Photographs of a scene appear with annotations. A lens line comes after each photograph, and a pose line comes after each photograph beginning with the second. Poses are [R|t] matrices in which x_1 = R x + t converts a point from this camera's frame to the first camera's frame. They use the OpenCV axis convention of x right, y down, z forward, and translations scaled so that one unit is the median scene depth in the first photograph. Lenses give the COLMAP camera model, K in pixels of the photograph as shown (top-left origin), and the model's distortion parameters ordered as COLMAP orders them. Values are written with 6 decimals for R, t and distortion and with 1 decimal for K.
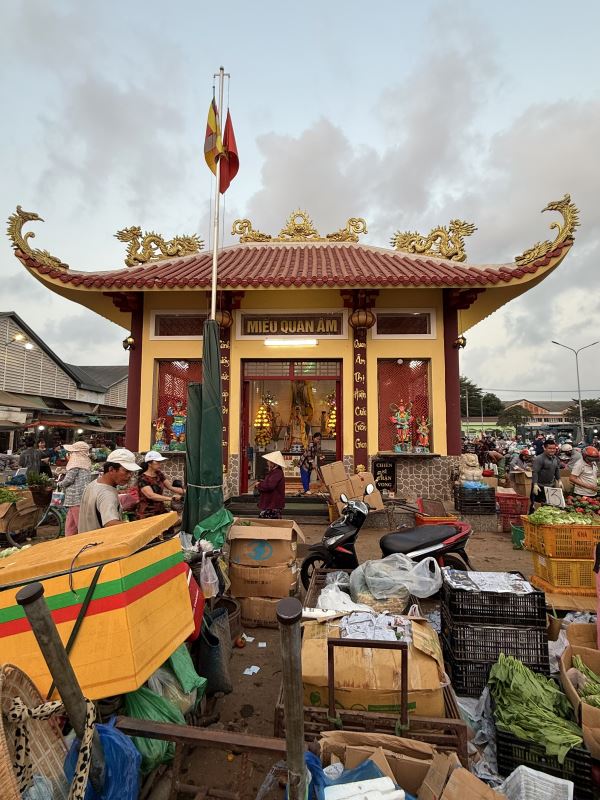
lens RADIAL K [[397.2, 0, 300.0], [0, 397.2, 400.0], [0, 0, 1]] dist [-0.000064, -0.000005]
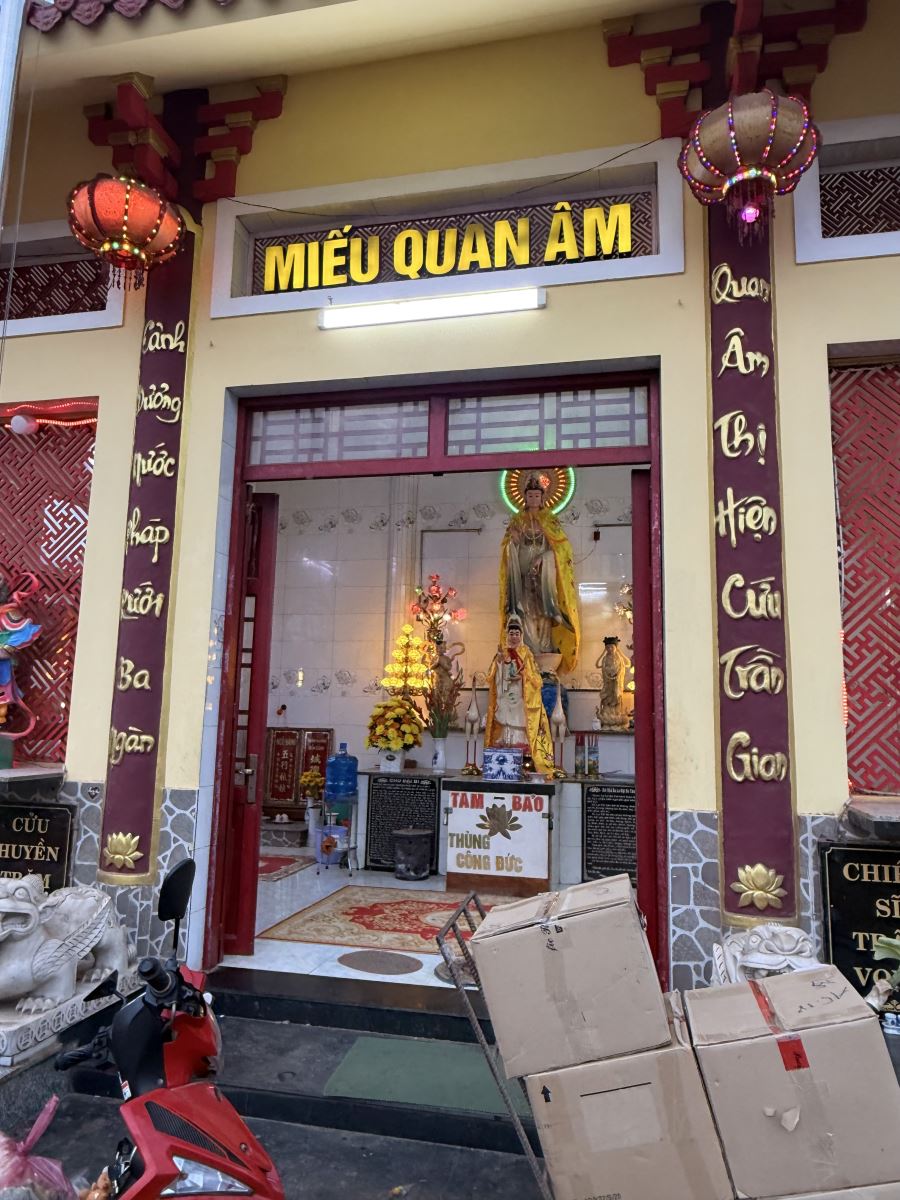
lens RADIAL K [[826.5, 0, 450.0], [0, 826.5, 600.0], [0, 0, 1]] dist [-0.001044, -0.000271]
pose [[0.983932, -0.009333, -0.178301, 0.072992], [-0.001698, 0.998099, -0.061615, 0.054401], [0.178537, 0.060928, 0.982045, 0.532834]]
